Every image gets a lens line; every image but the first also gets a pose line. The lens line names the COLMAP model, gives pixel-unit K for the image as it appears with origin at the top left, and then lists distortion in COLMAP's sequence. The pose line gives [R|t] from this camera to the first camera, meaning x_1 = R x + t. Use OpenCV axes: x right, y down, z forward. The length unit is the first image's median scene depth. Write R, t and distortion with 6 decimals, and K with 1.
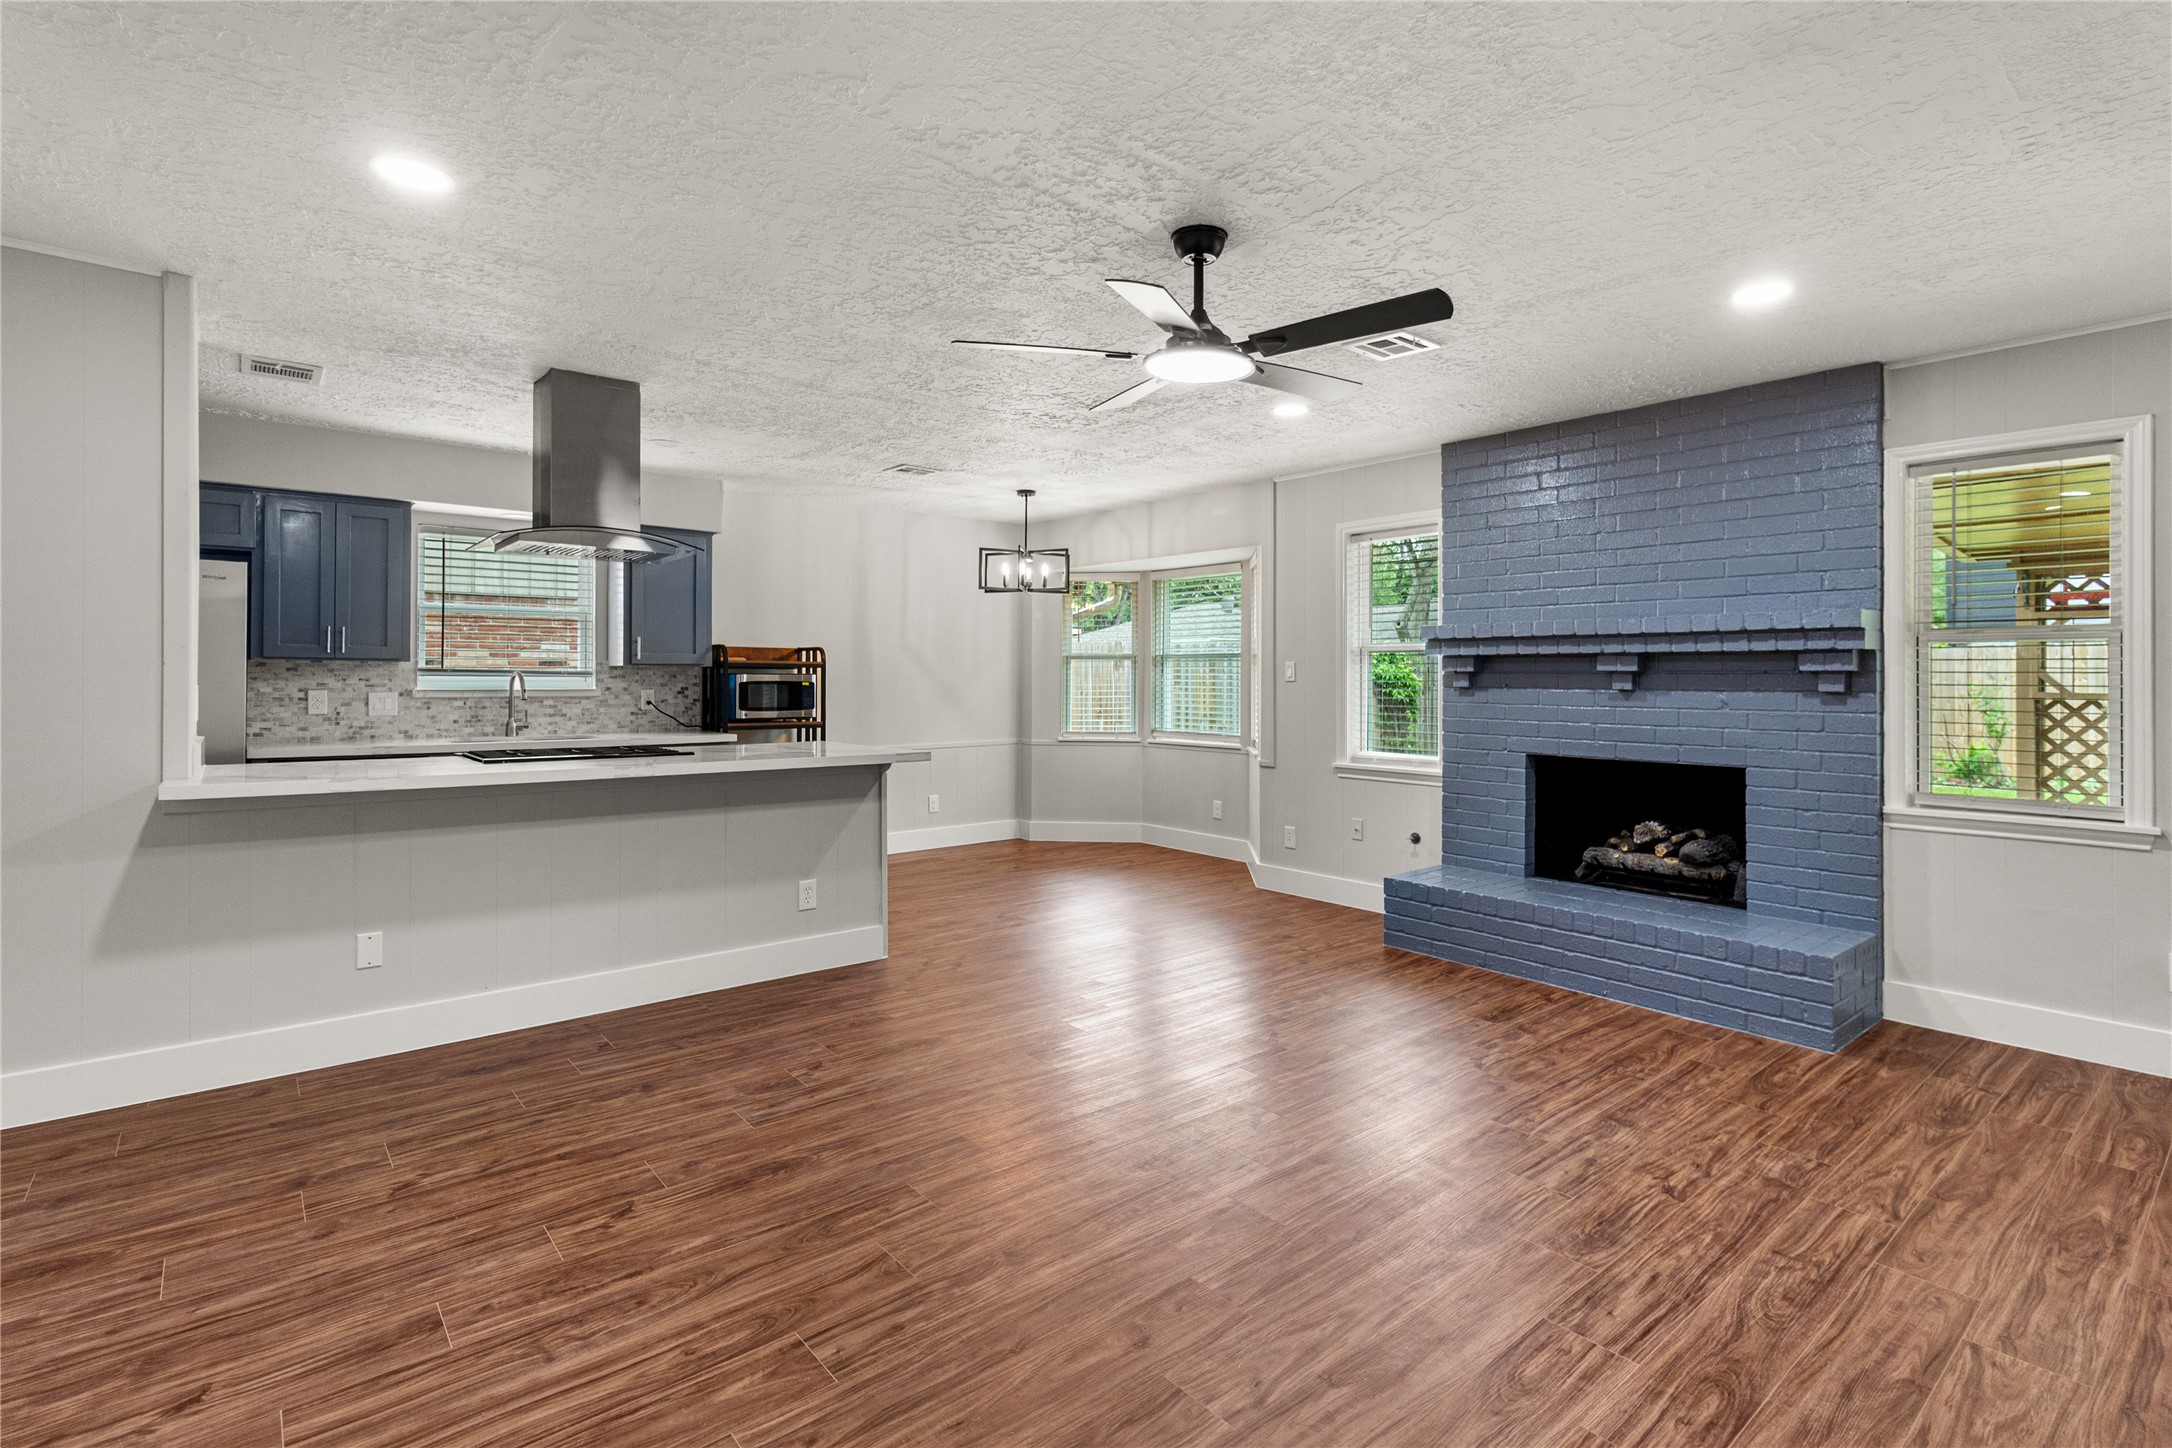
lens RADIAL K [[1033.6, 0, 1088.9], [0, 1033.6, 688.6], [0, 0, 1]] dist [0.001020, 0.001036]
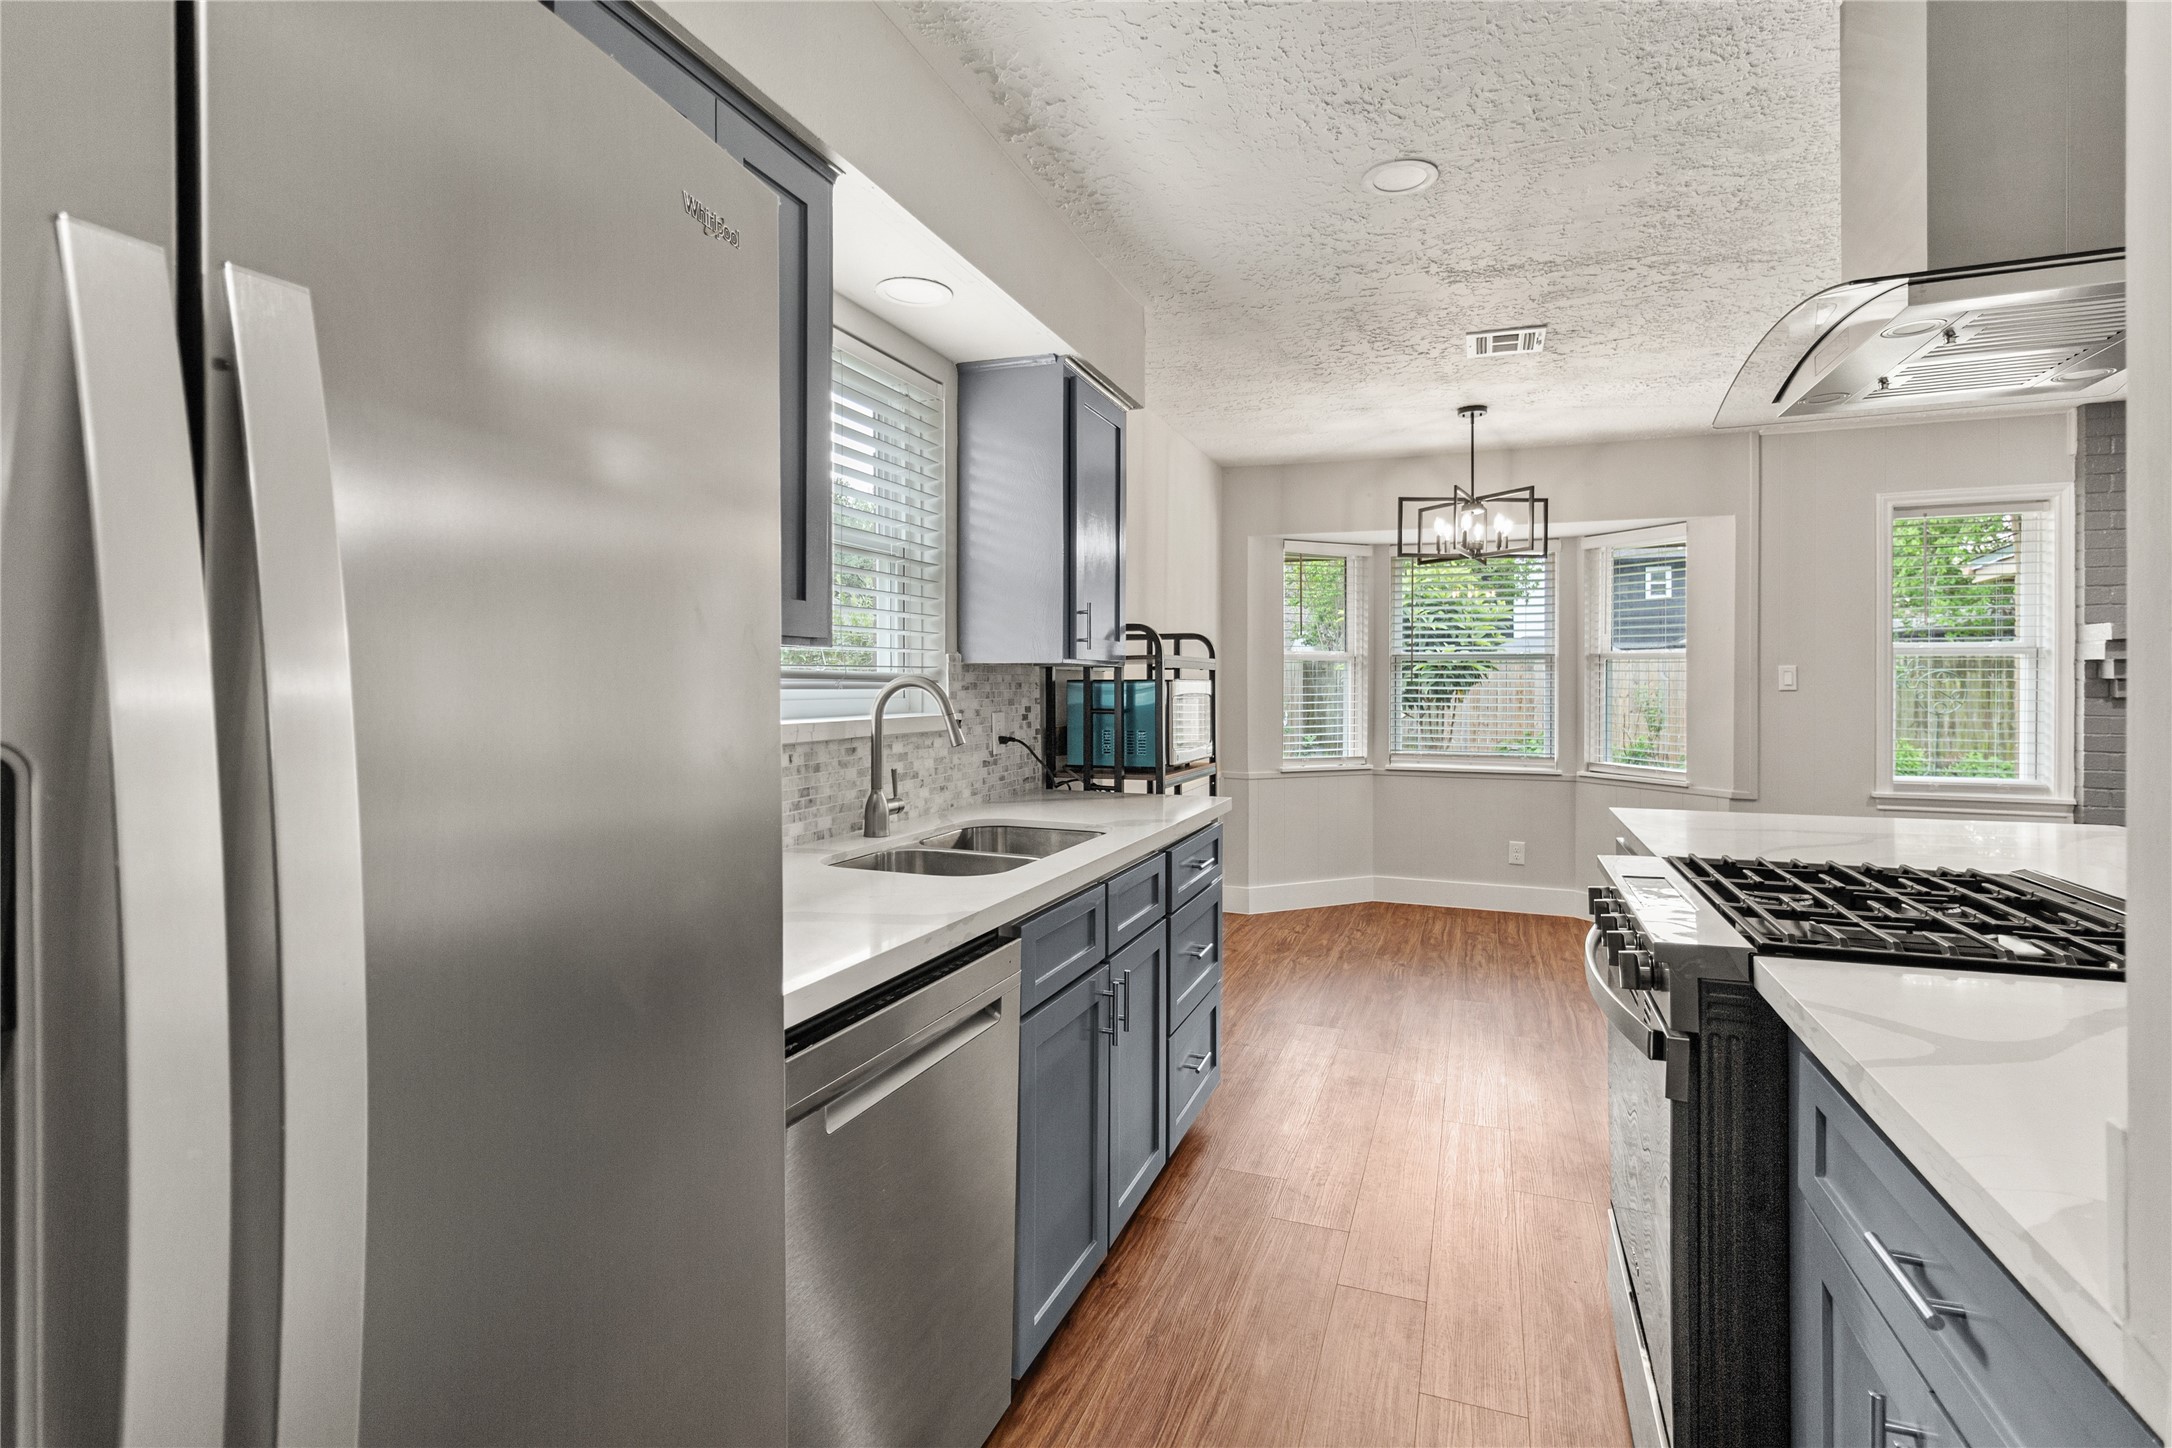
lens RADIAL K [[1033.6, 0, 1092.0], [0, 1033.6, 704.0], [0, 0, 1]] dist [0.001020, 0.001036]
pose [[0.862408, -0.011155, 0.506092, -0.634976], [0.004959, 0.999895, 0.013588, -0.009445], [-0.506190, -0.009209, 0.862373, 0.563158]]
